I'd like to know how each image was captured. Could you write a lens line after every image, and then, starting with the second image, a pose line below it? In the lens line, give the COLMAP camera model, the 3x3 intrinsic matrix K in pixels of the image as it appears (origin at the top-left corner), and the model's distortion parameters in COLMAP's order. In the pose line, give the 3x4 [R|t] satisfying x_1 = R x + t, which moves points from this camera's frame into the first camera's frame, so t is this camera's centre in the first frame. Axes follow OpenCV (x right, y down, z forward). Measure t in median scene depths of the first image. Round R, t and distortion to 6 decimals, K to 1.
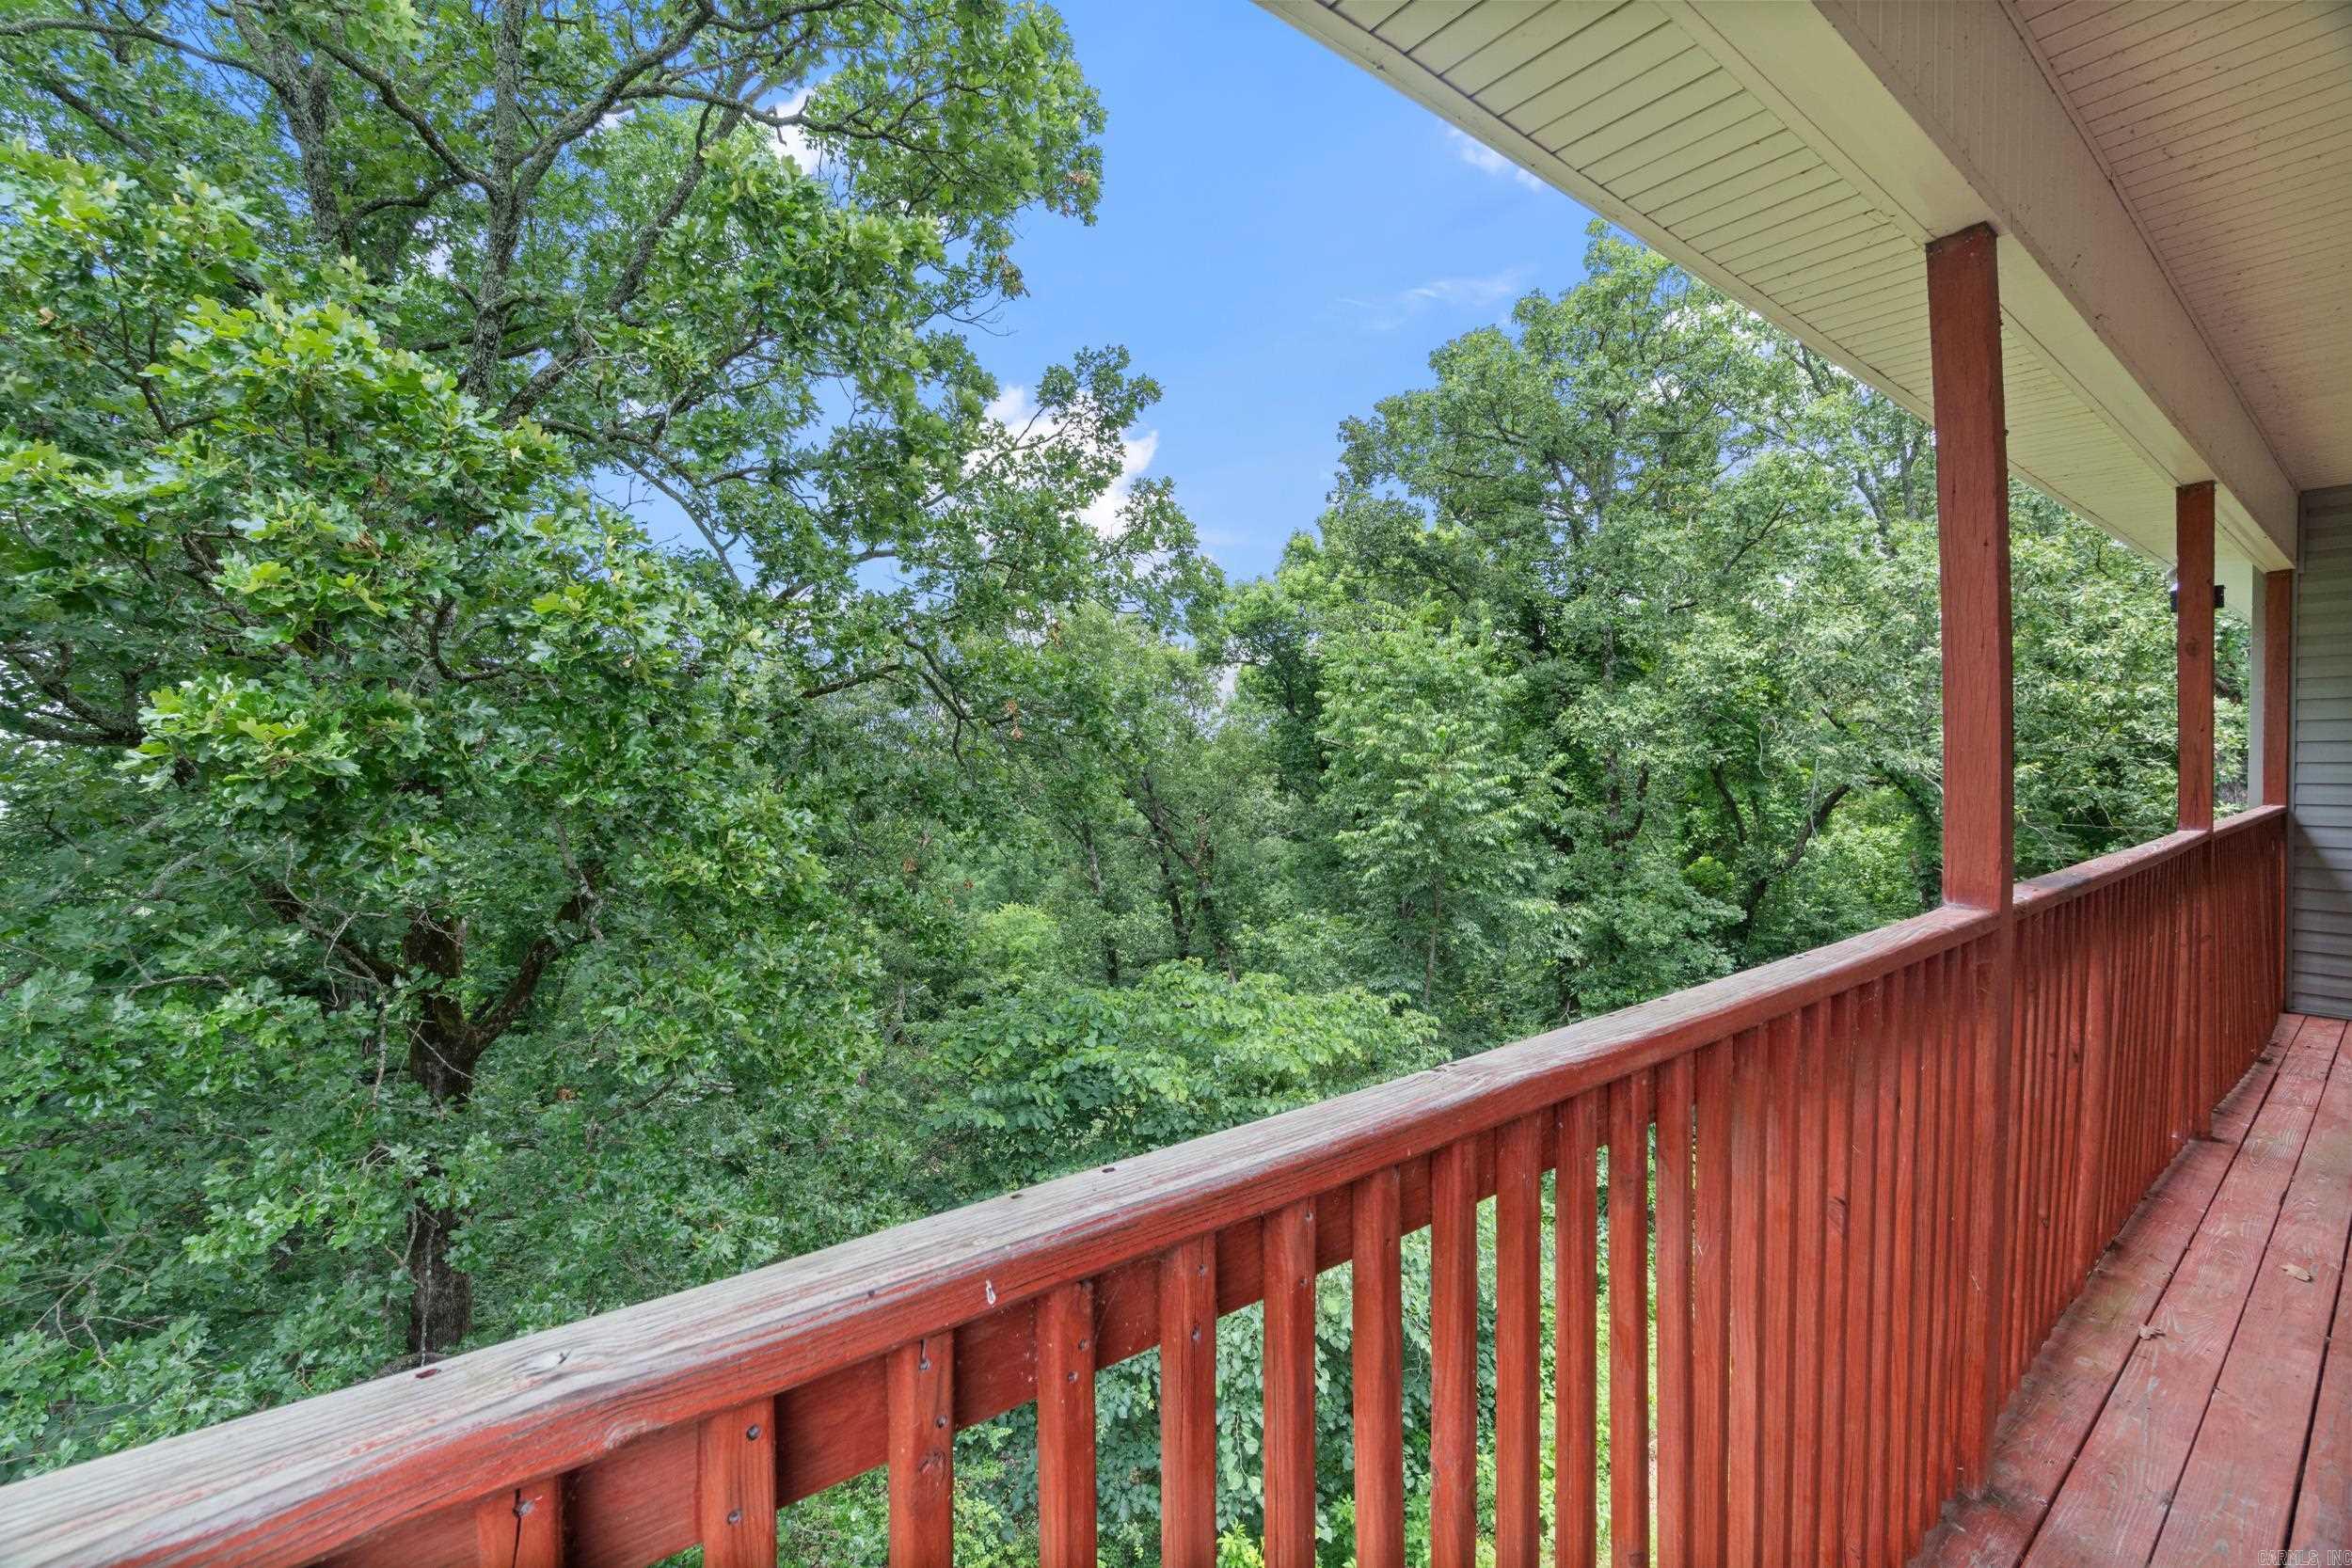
lens RADIAL K [[1019.7, 0, 1179.4], [0, 1019.7, 776.0], [0, 0, 1]] dist [0.003234, 0.000281]
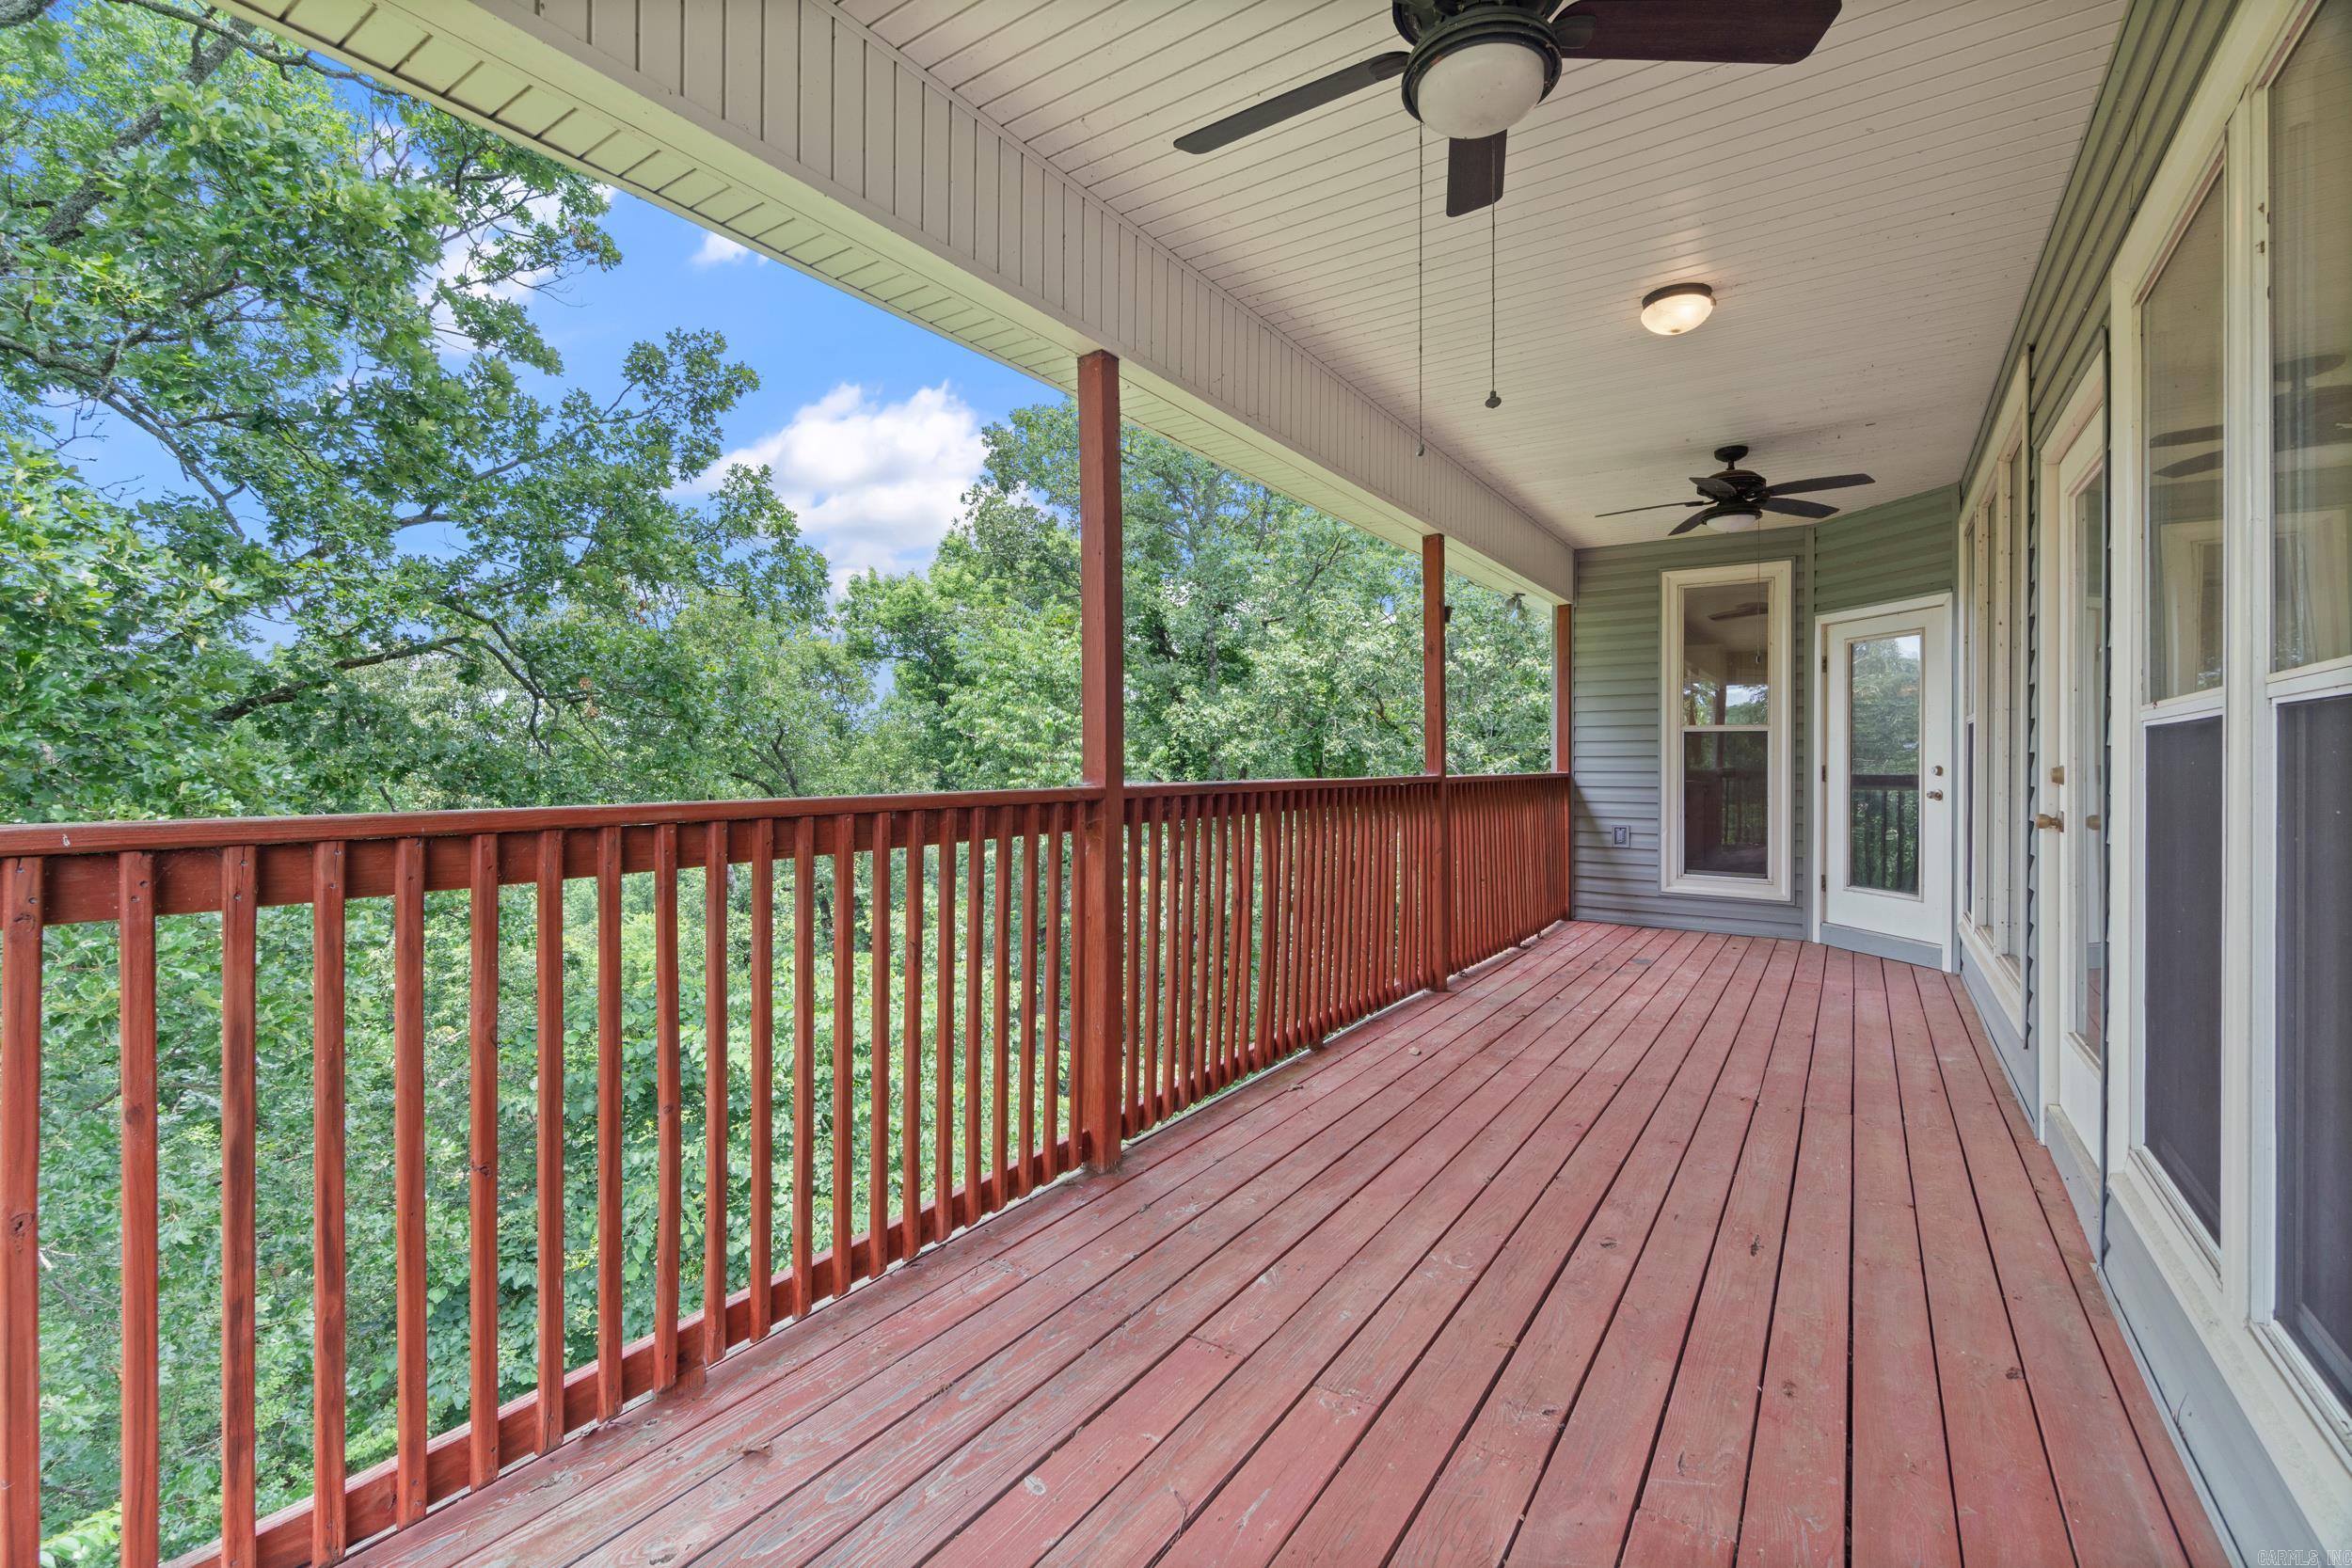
lens RADIAL K [[1023.5, 0, 1171.6], [0, 1023.5, 763.9], [0, 0, 1]] dist [-0.000243, 0.000458]
pose [[0.956091, 0.007411, 0.292975, 0.077781], [-0.002663, 0.999859, -0.016602, 0.022062], [-0.293057, 0.015093, 0.955976, -0.092286]]
